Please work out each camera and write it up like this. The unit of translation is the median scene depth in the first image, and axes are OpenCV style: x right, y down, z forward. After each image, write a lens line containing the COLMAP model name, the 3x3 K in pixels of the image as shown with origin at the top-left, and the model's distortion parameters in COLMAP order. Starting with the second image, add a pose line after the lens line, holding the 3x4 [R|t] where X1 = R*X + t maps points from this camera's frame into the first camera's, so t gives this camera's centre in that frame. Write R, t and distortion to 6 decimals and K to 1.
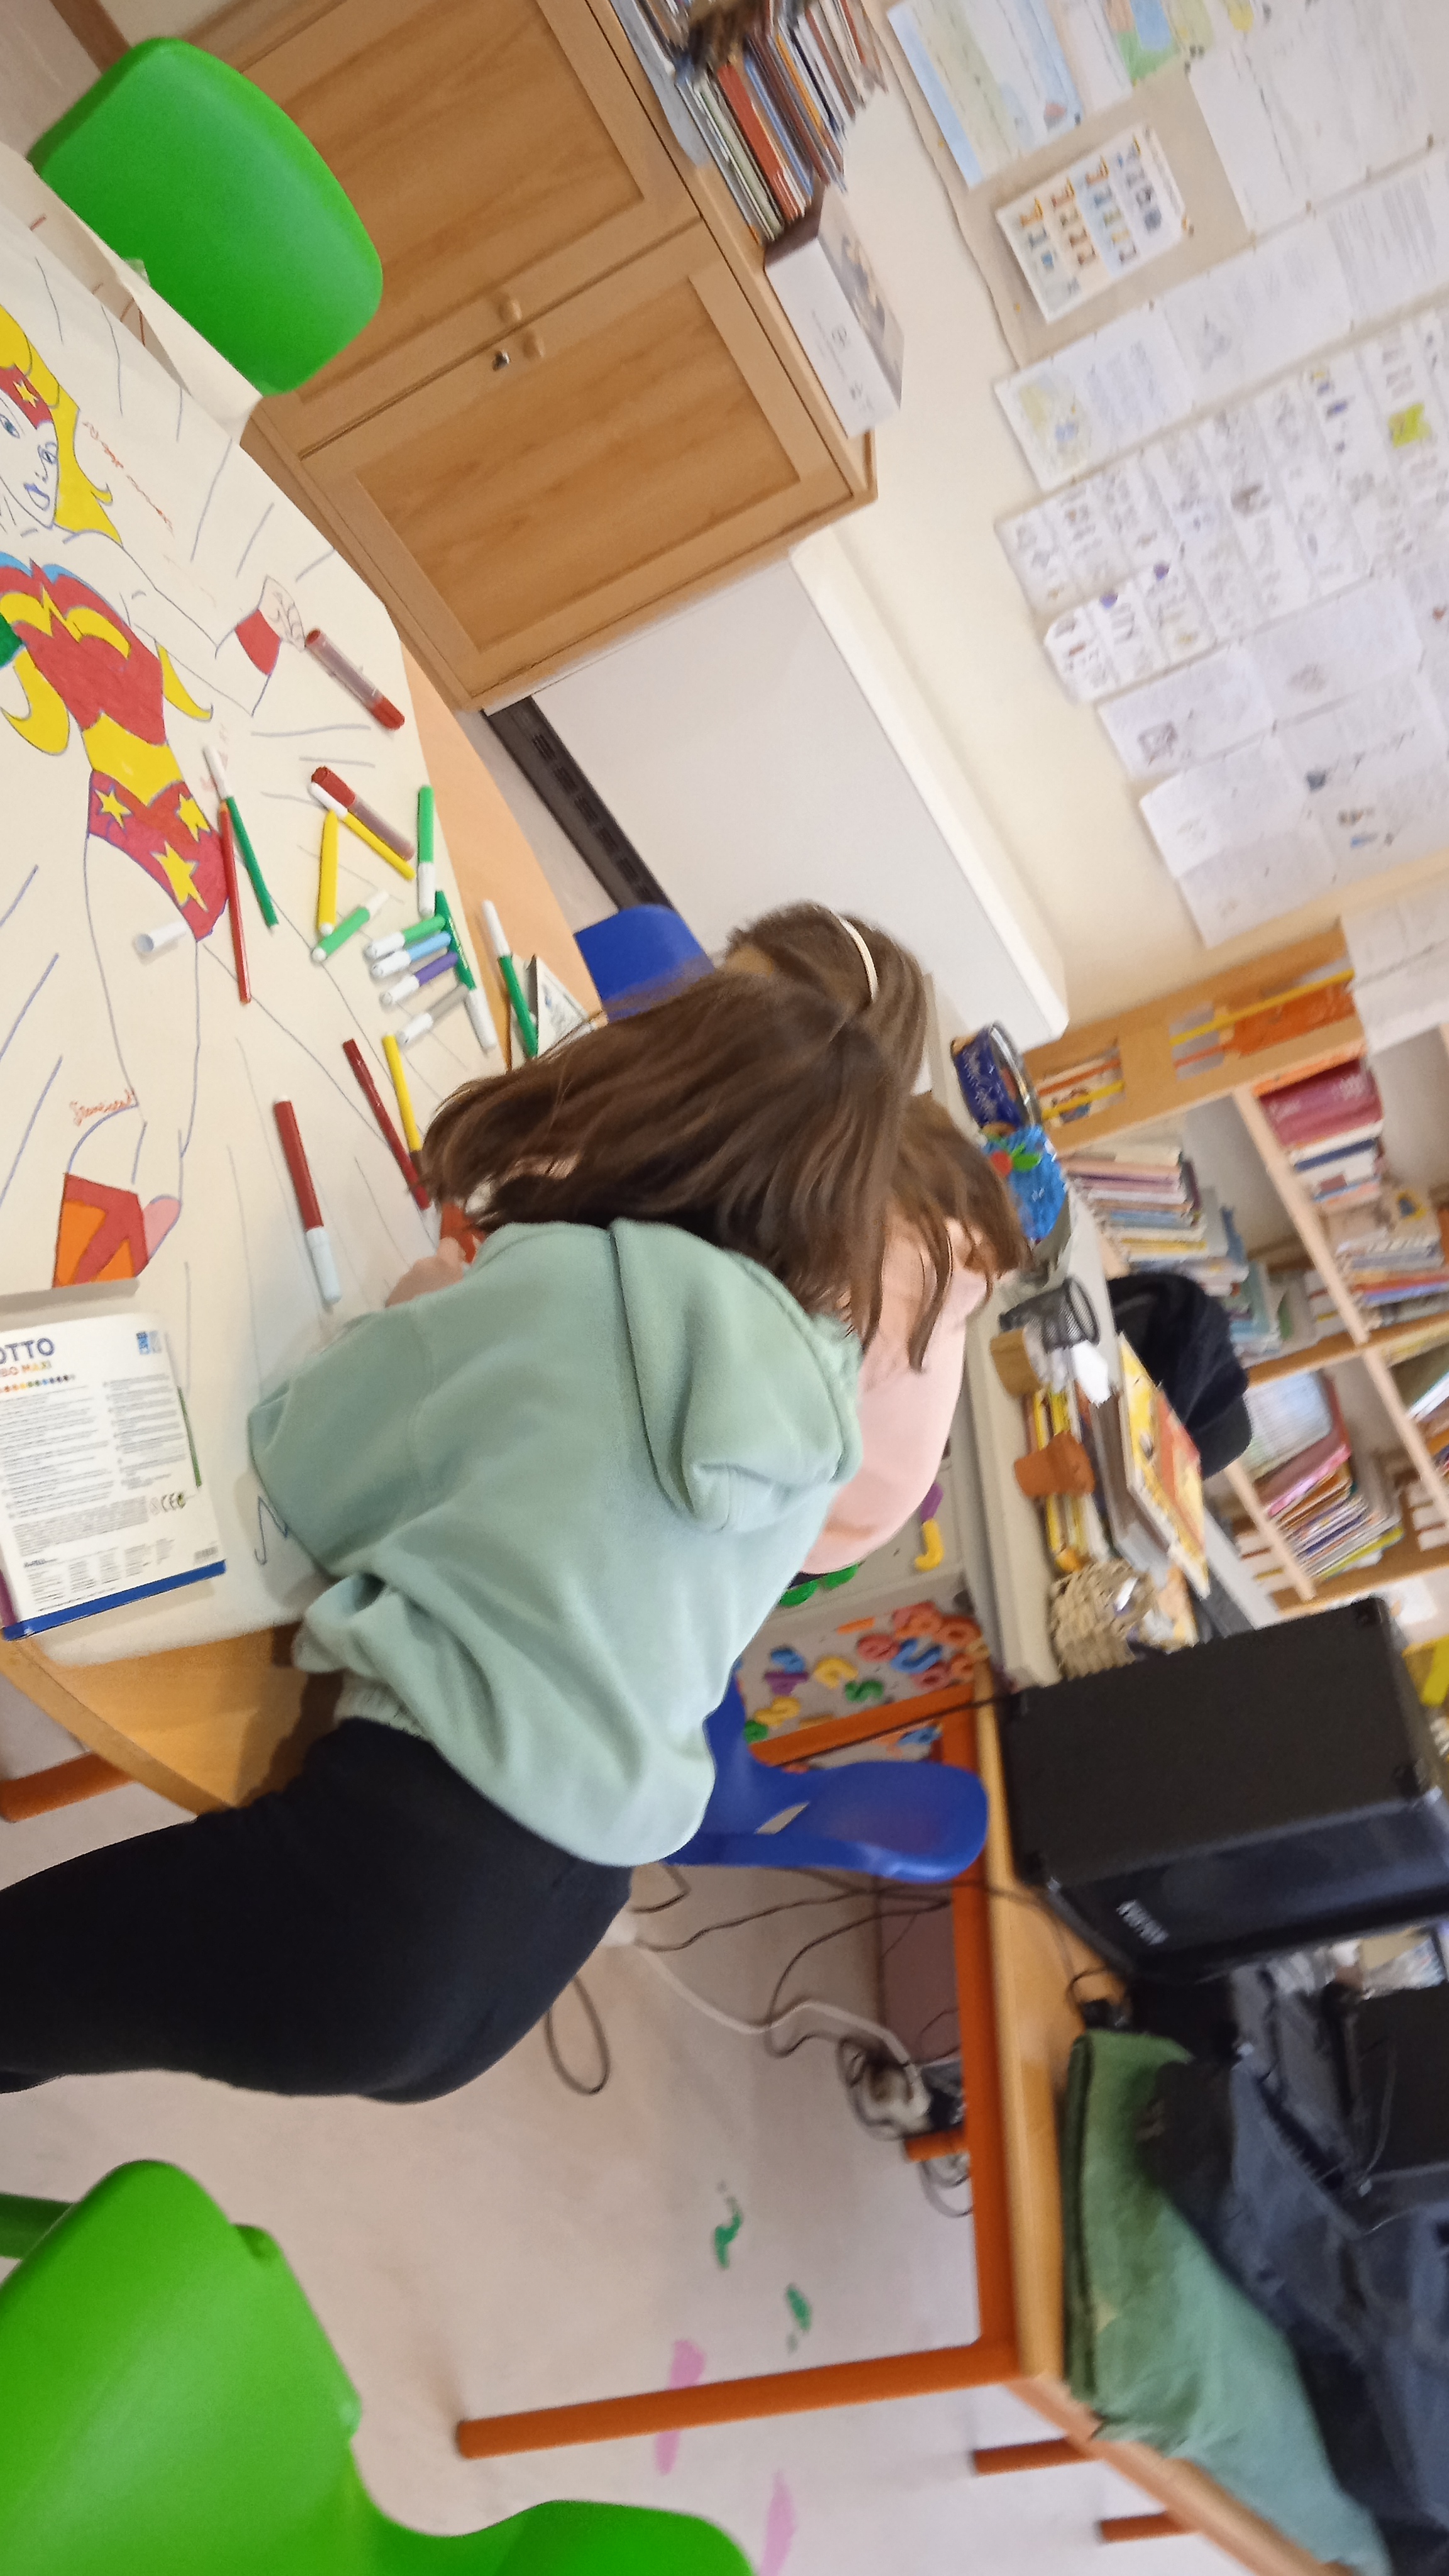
lens RADIAL K [[2324.3, 0, 766.1], [0, 2324.3, 1280.3], [0, 0, 1]] dist [0.085452, -0.145514]
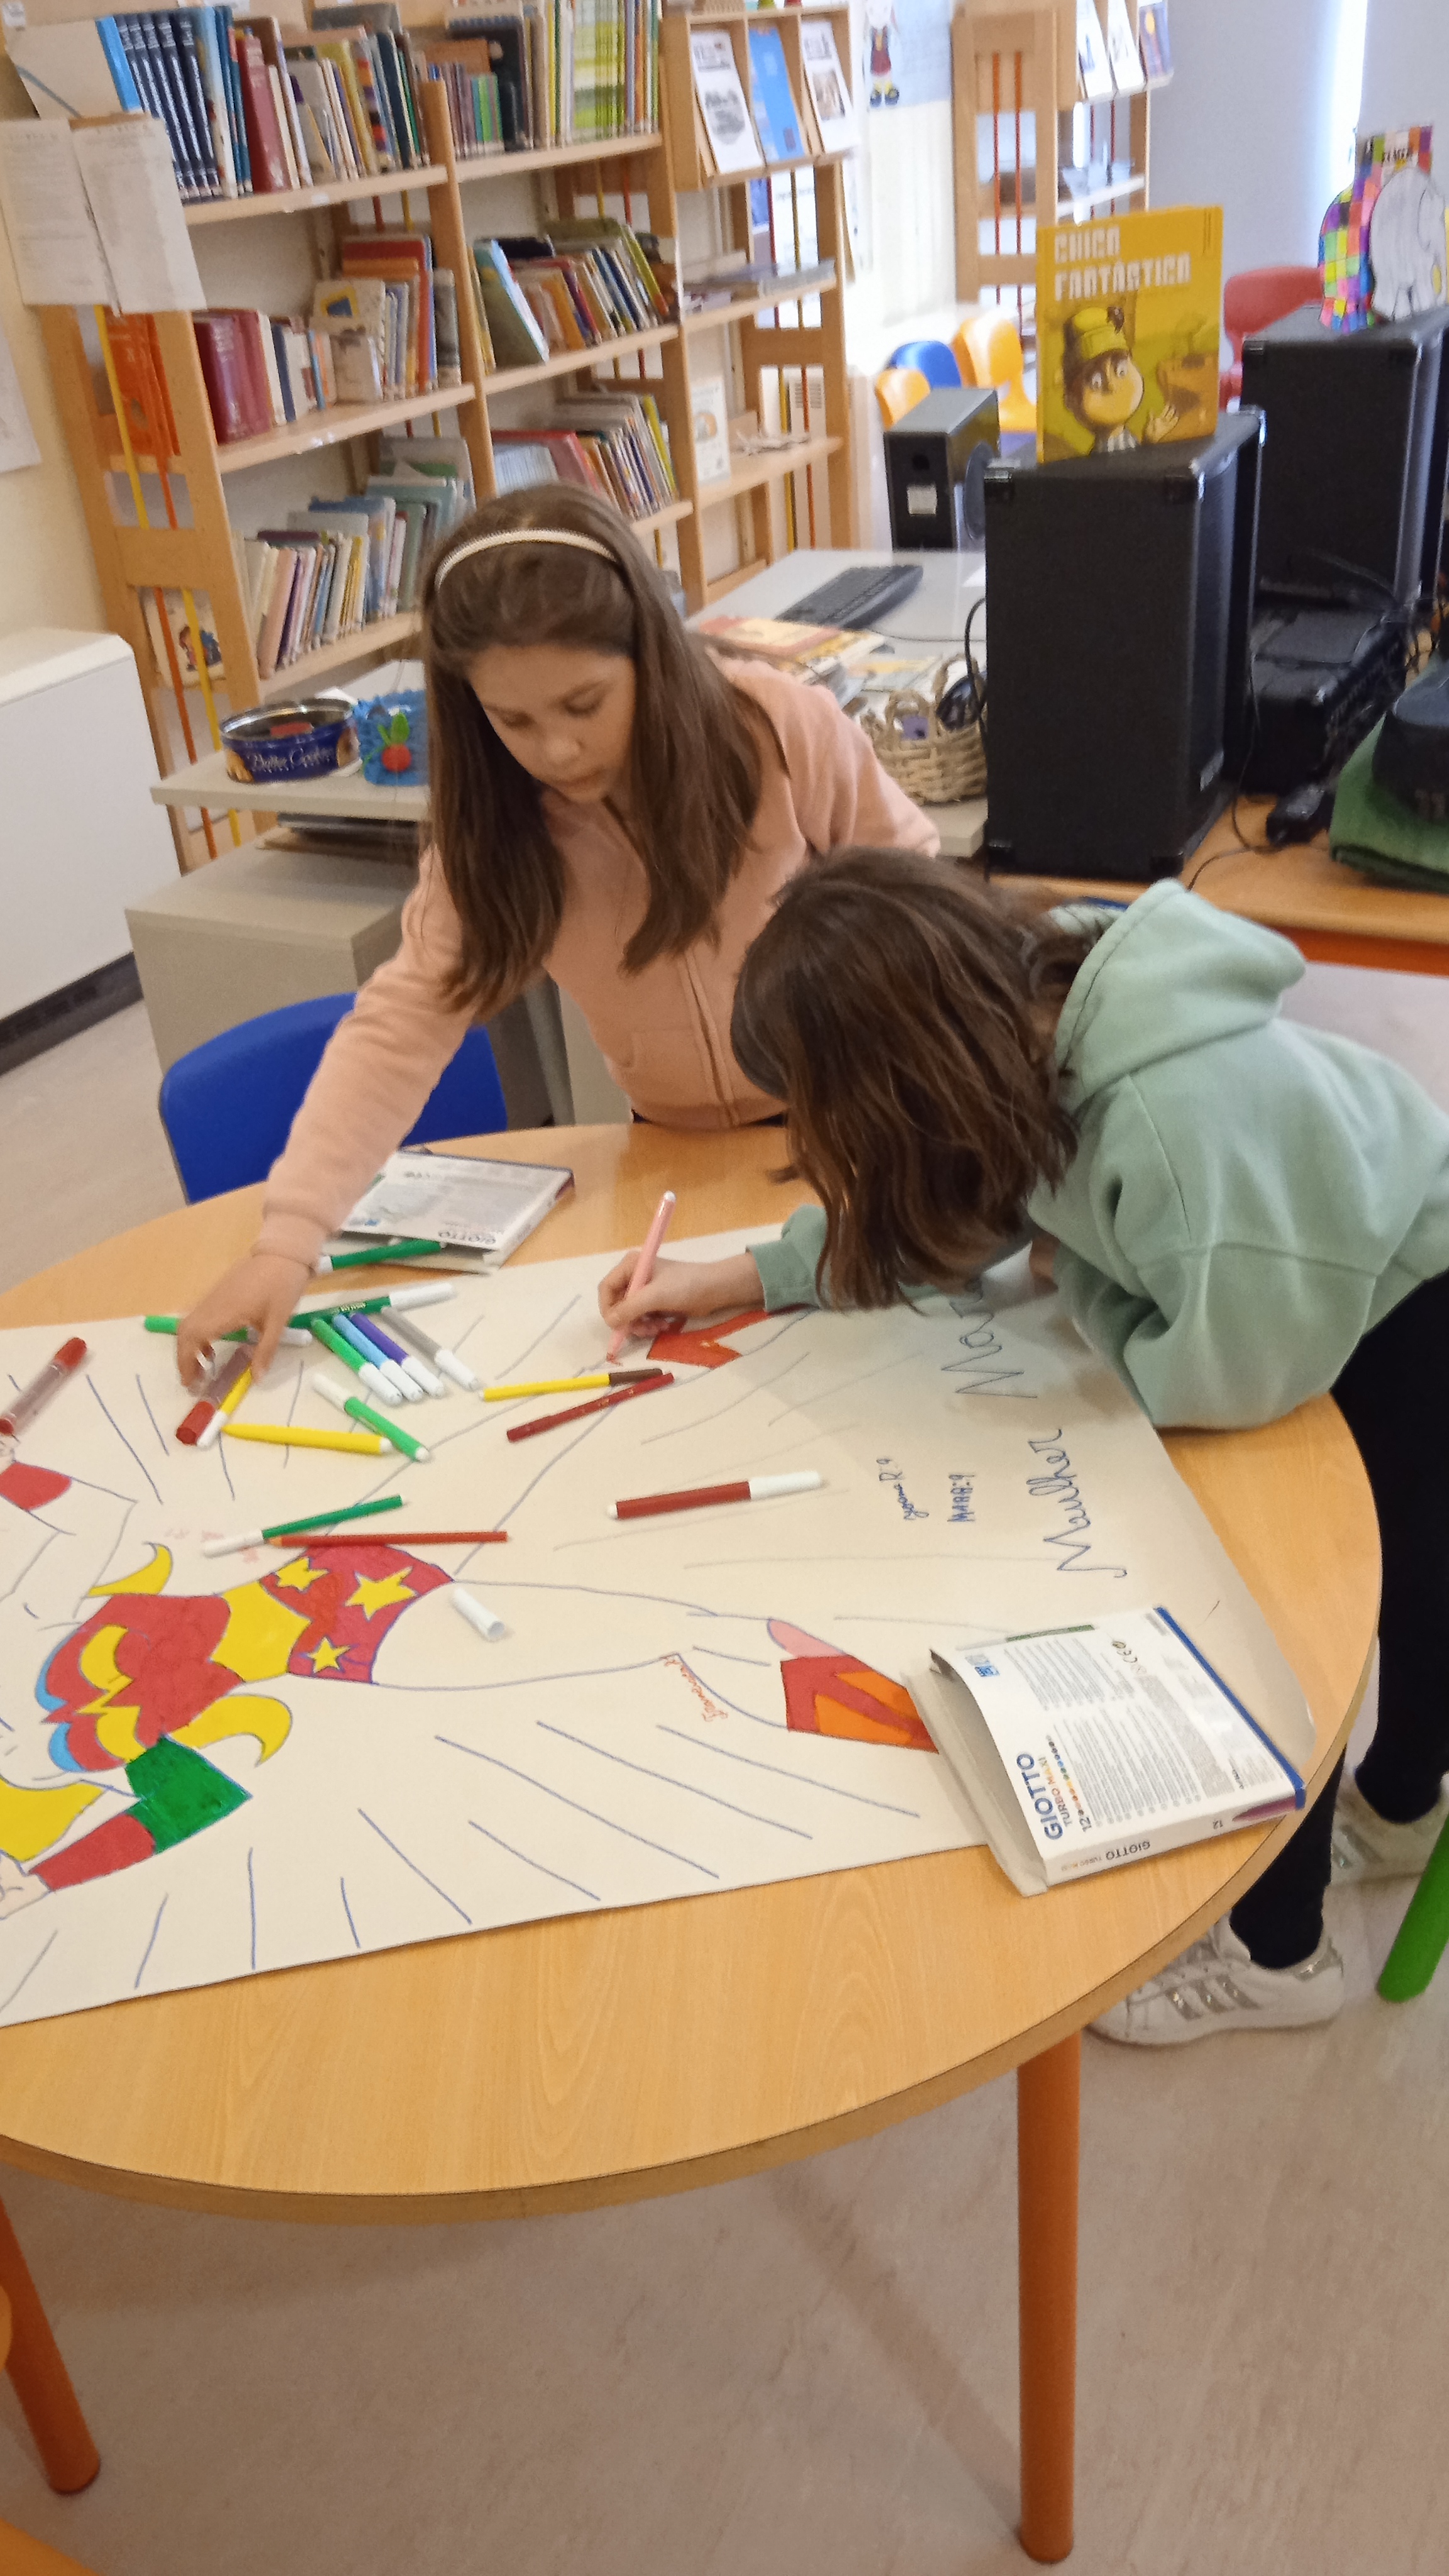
lens RADIAL K [[2324.3, 0, 766.1], [0, 2324.3, 1280.3], [0, 0, 1]] dist [0.085452, -0.145514]
pose [[0.152262, -0.985294, -0.077535, -0.012422], [0.938476, 0.119531, 0.323997, -0.184149], [-0.309965, -0.122098, 0.942875, 0.028360]]
